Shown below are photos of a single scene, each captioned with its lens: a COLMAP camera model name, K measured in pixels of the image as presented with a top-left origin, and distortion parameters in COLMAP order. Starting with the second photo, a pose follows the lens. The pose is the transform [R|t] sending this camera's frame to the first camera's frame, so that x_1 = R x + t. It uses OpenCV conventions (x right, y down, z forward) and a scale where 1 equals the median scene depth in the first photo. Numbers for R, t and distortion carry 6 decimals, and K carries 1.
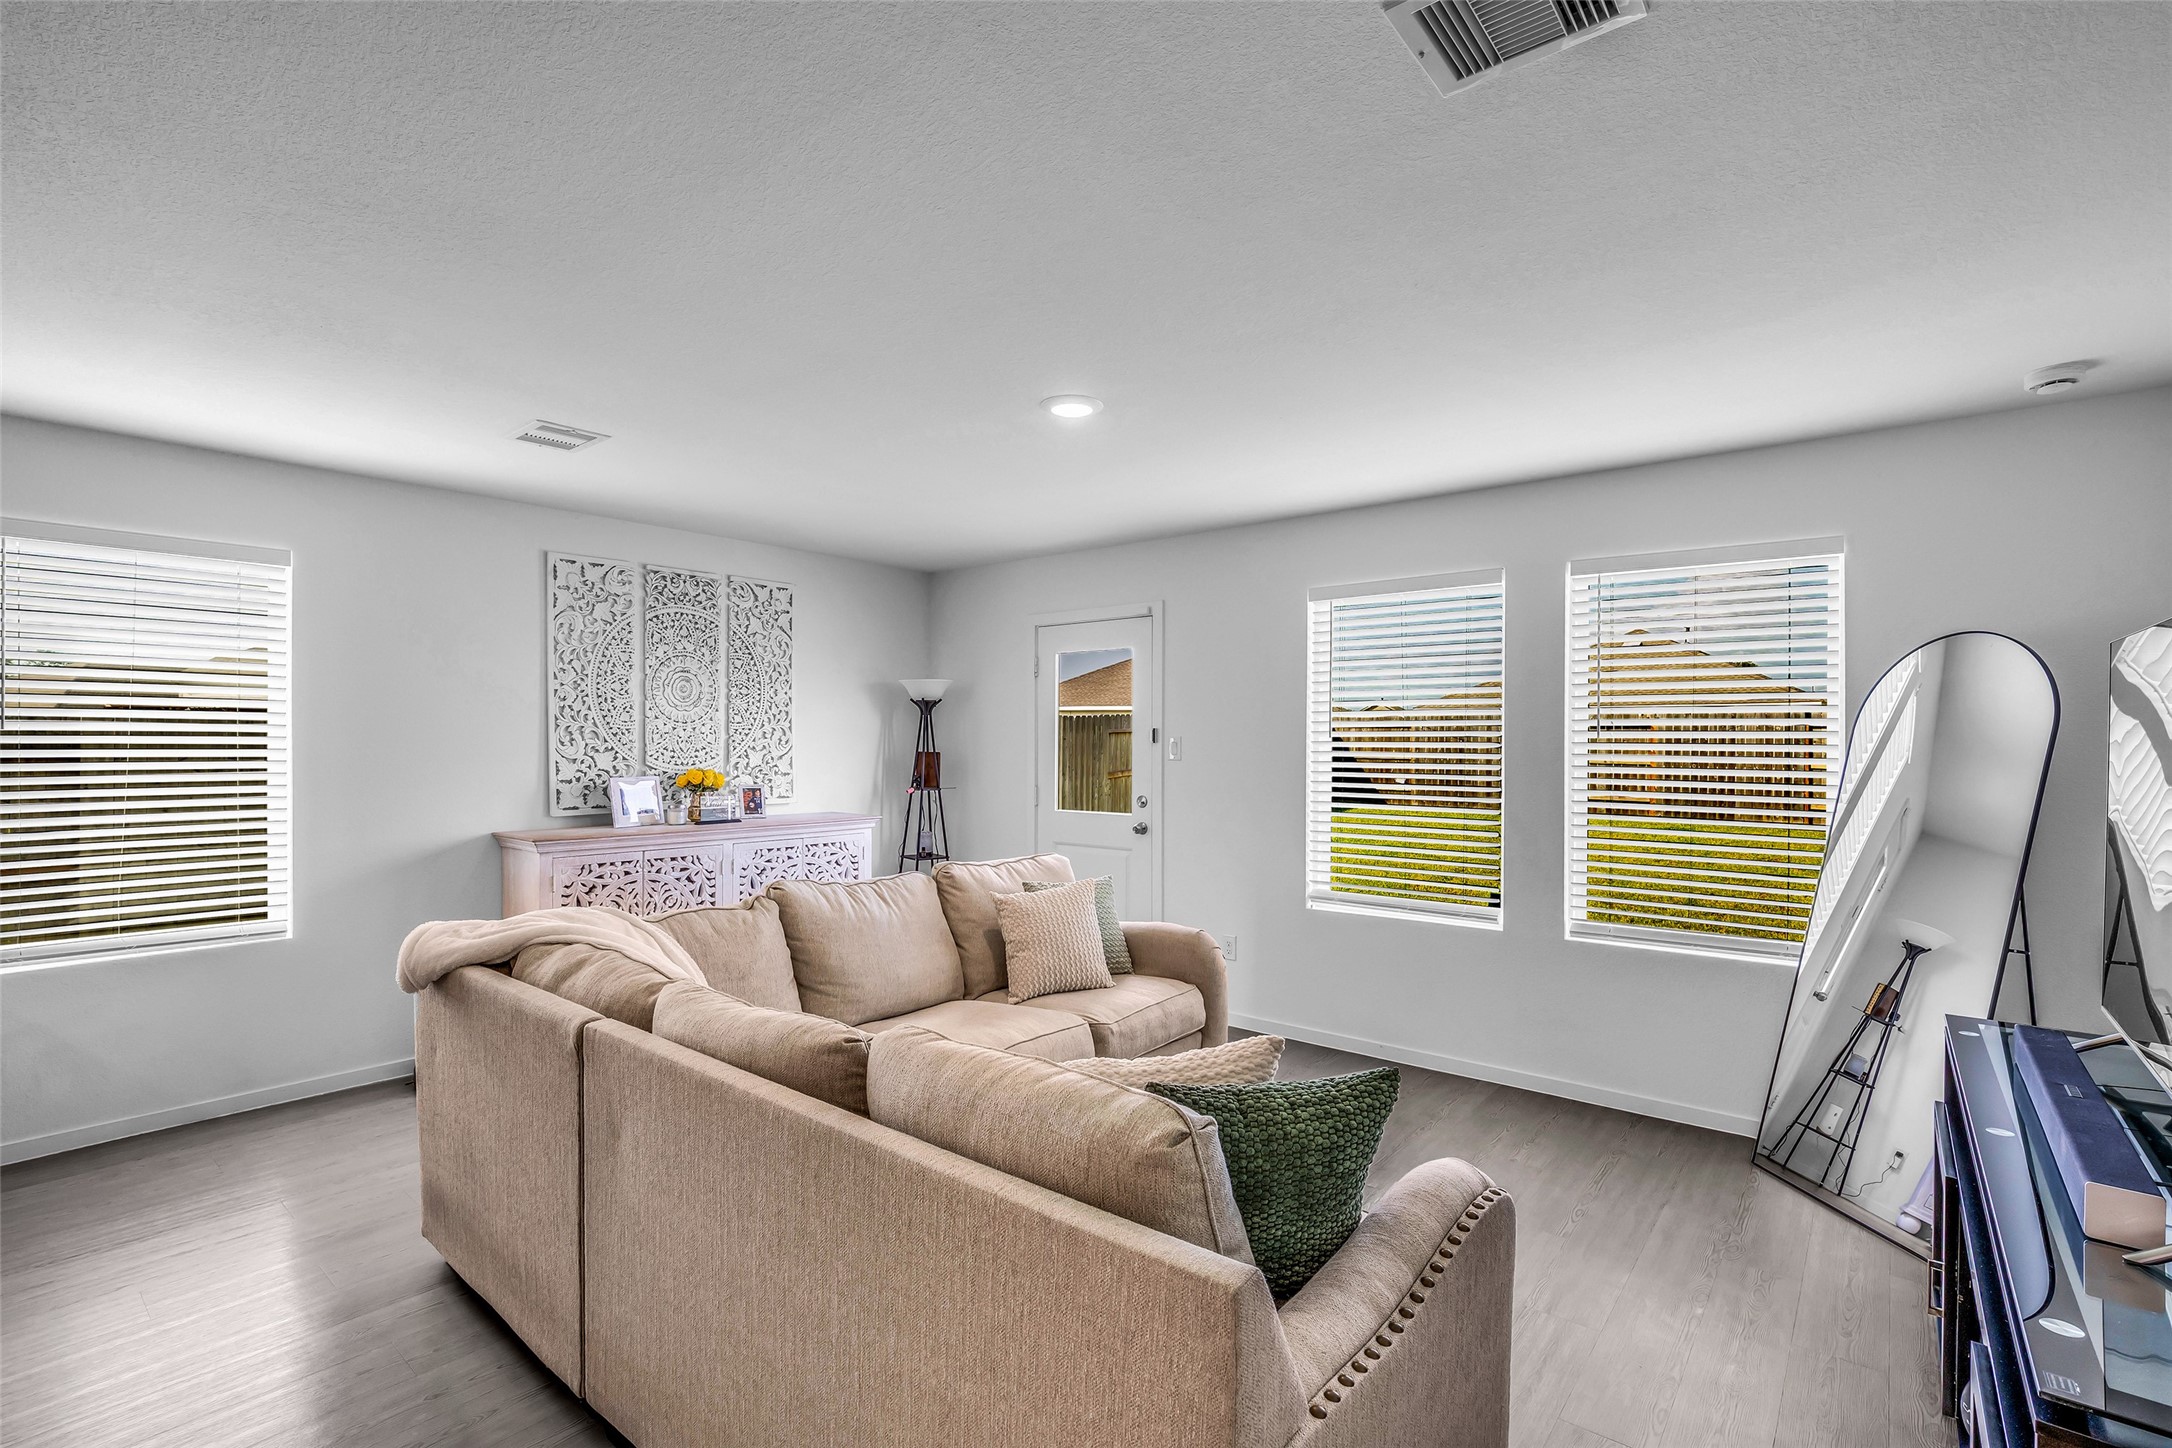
lens RADIAL K [[1002.7, 0, 1064.6], [0, 1002.7, 741.0], [0, 0, 1]] dist [-0.017500, 0.004971]
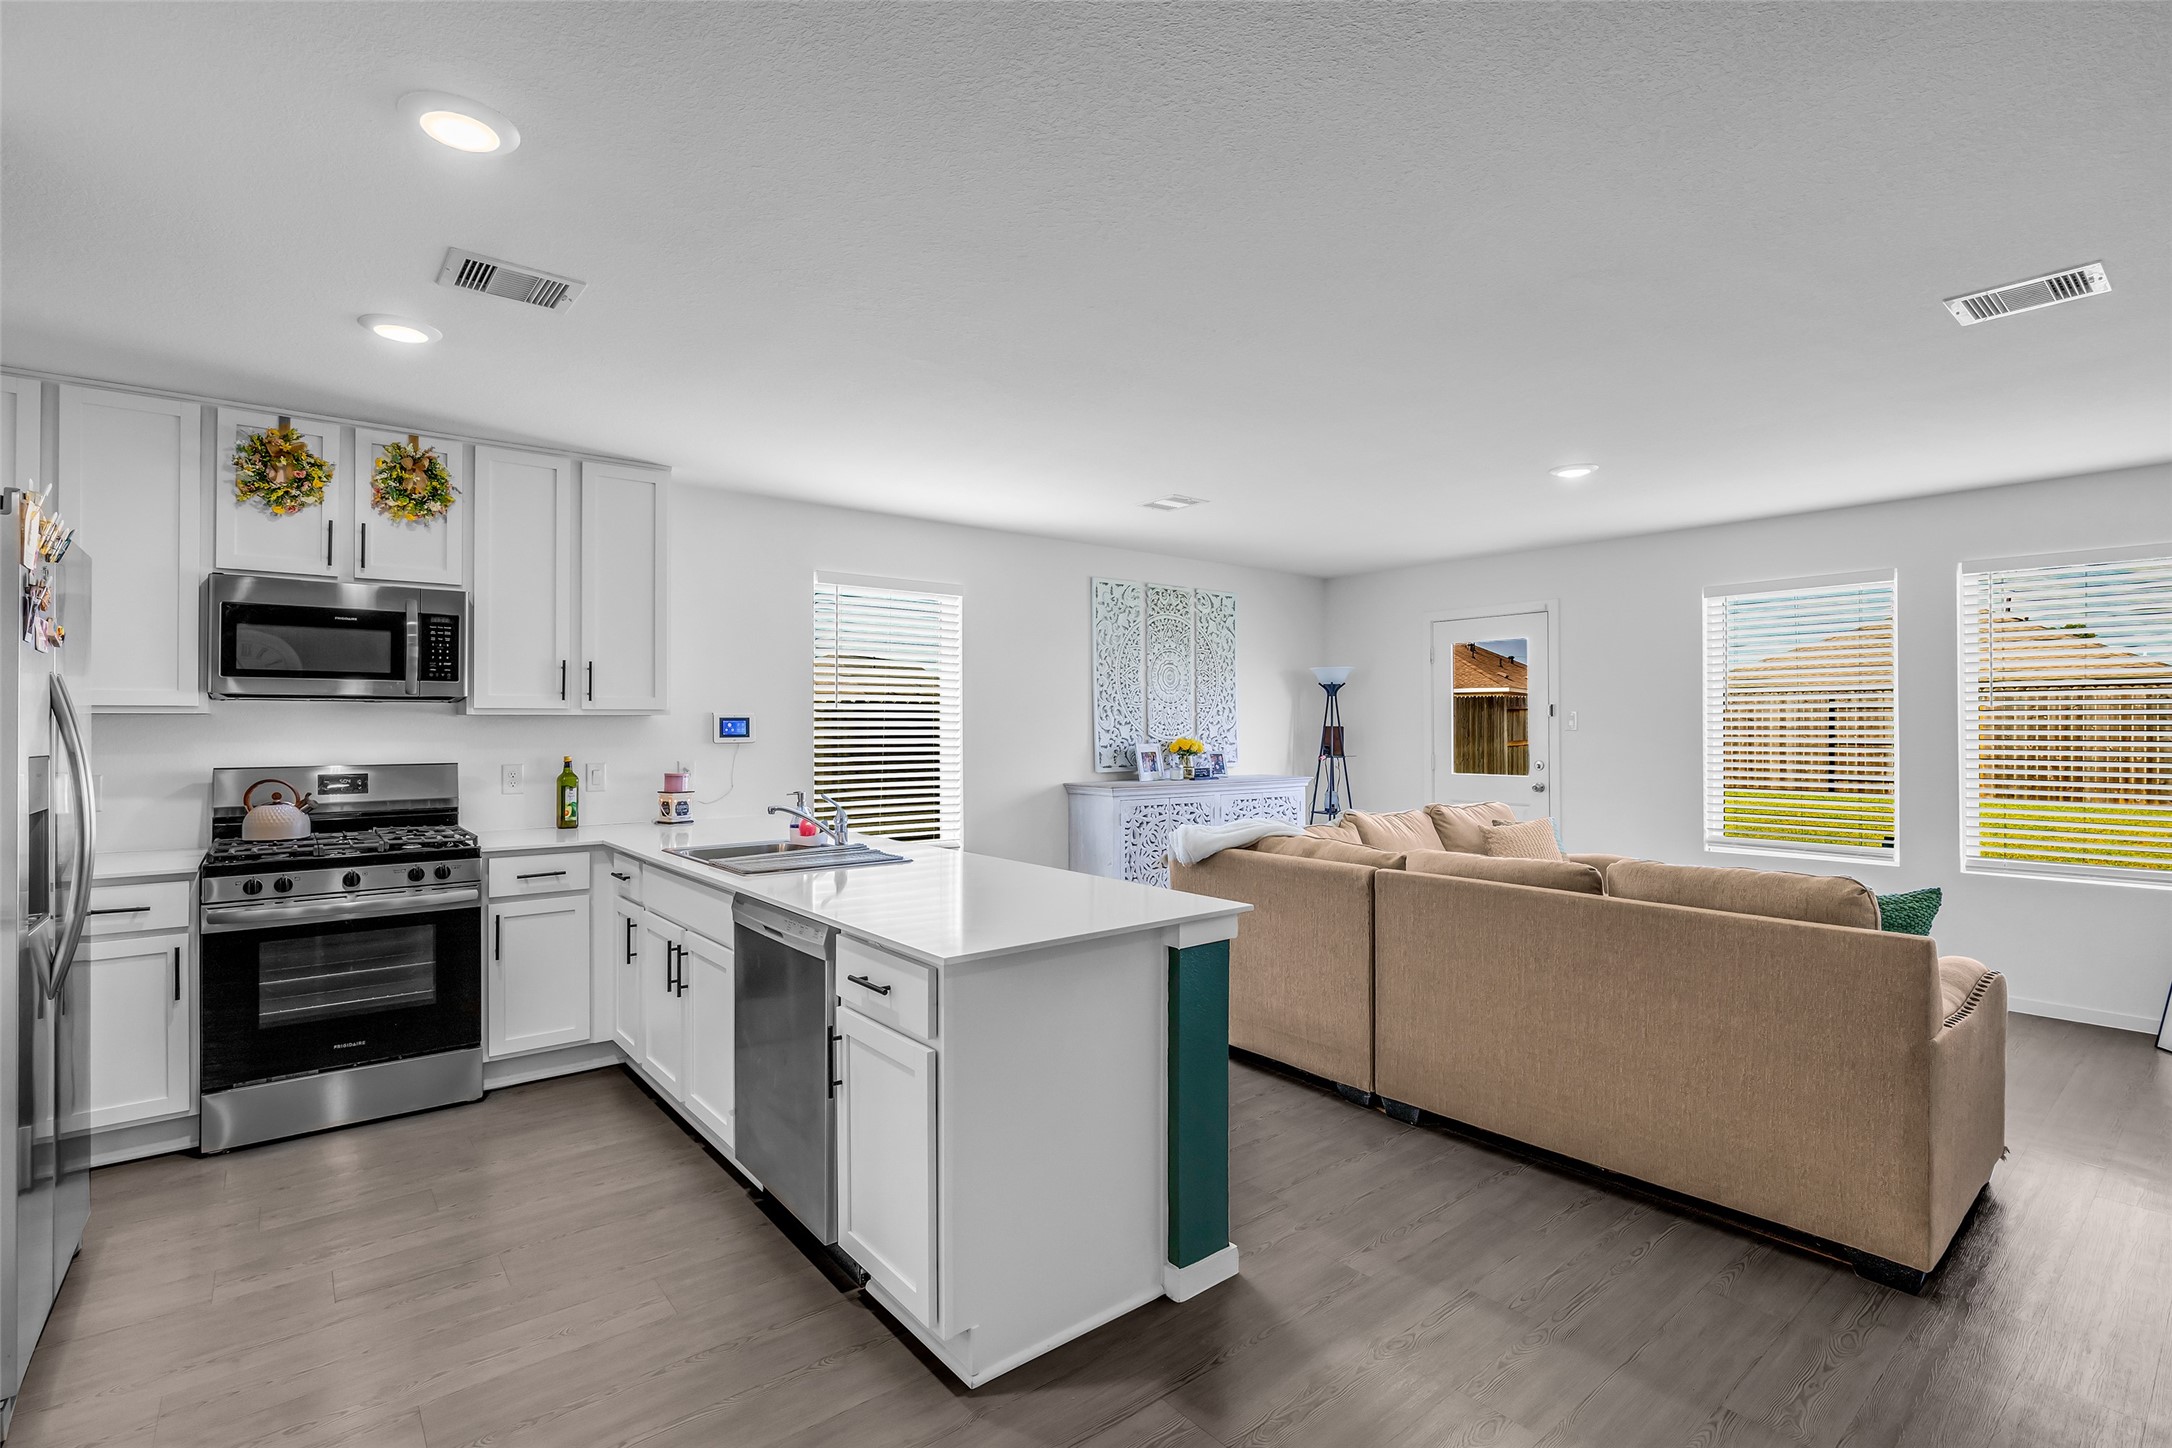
lens RADIAL K [[1002.7, 0, 1072.8], [0, 1002.7, 713.8], [0, 0, 1]] dist [-0.017500, 0.004971]
pose [[0.981413, -0.007502, -0.191762, -0.267796], [0.004795, 0.999882, -0.014574, 0.015058], [0.191849, 0.013384, 0.981333, -0.322224]]
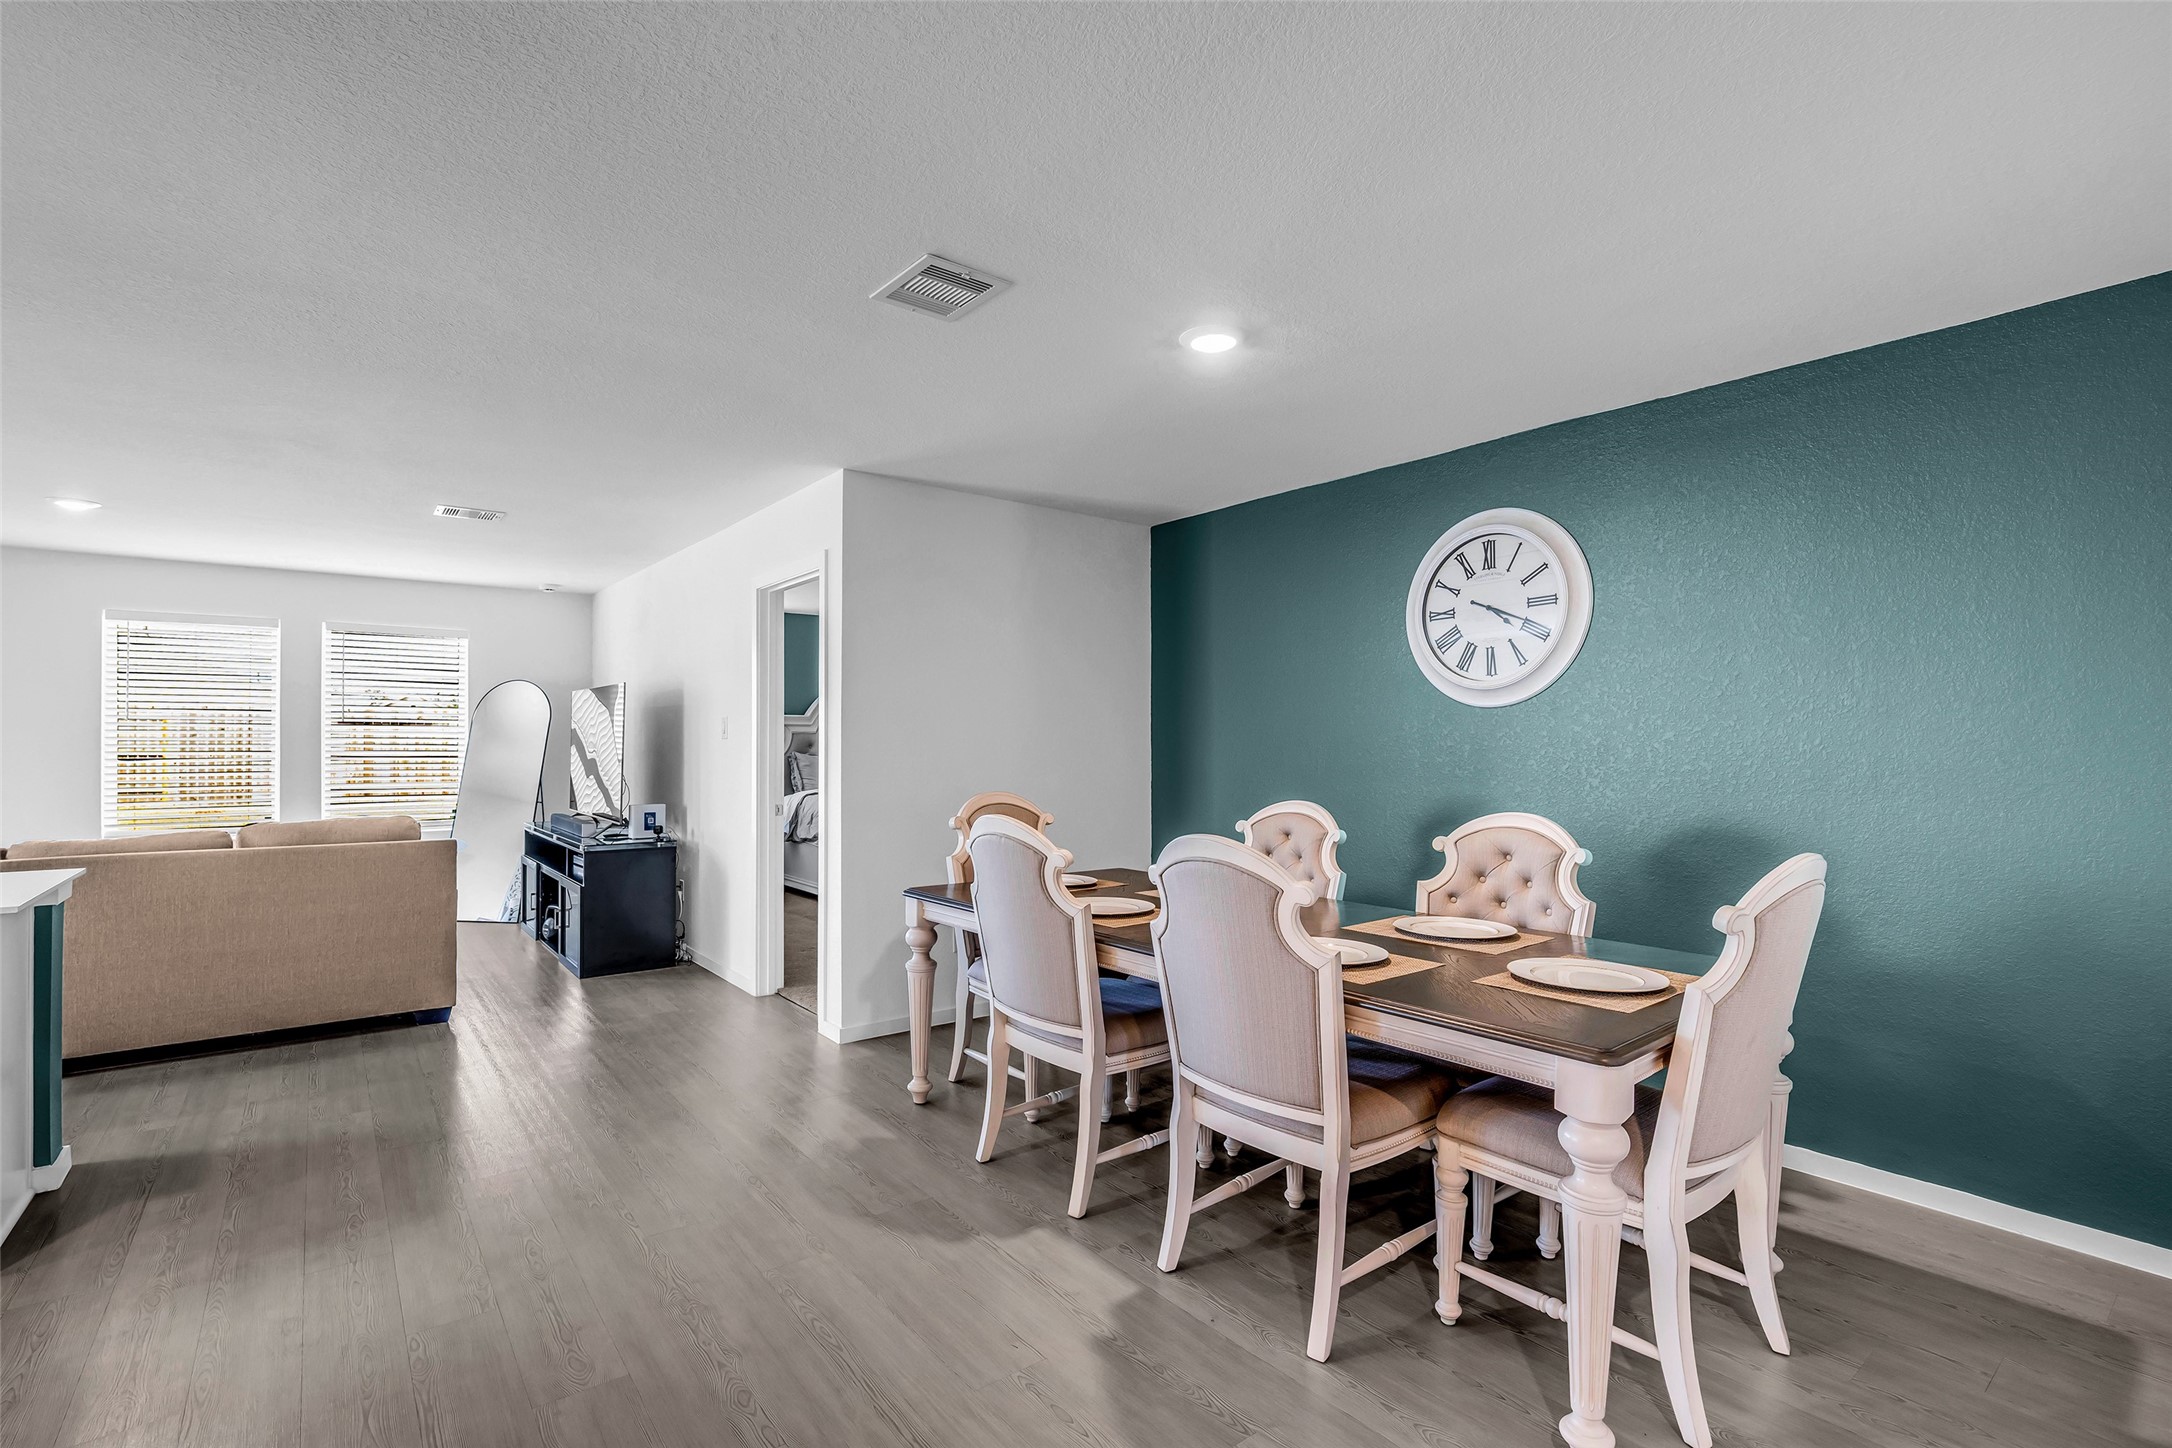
lens RADIAL K [[1002.7, 0, 1077.4], [0, 1002.7, 736.6], [0, 0, 1]] dist [-0.017500, 0.004971]
pose [[0.223292, -0.000946, 0.974751, -0.741837], [0.004419, 0.999990, -0.000042, 0.023488], [-0.974742, 0.004317, 0.223294, -0.561562]]
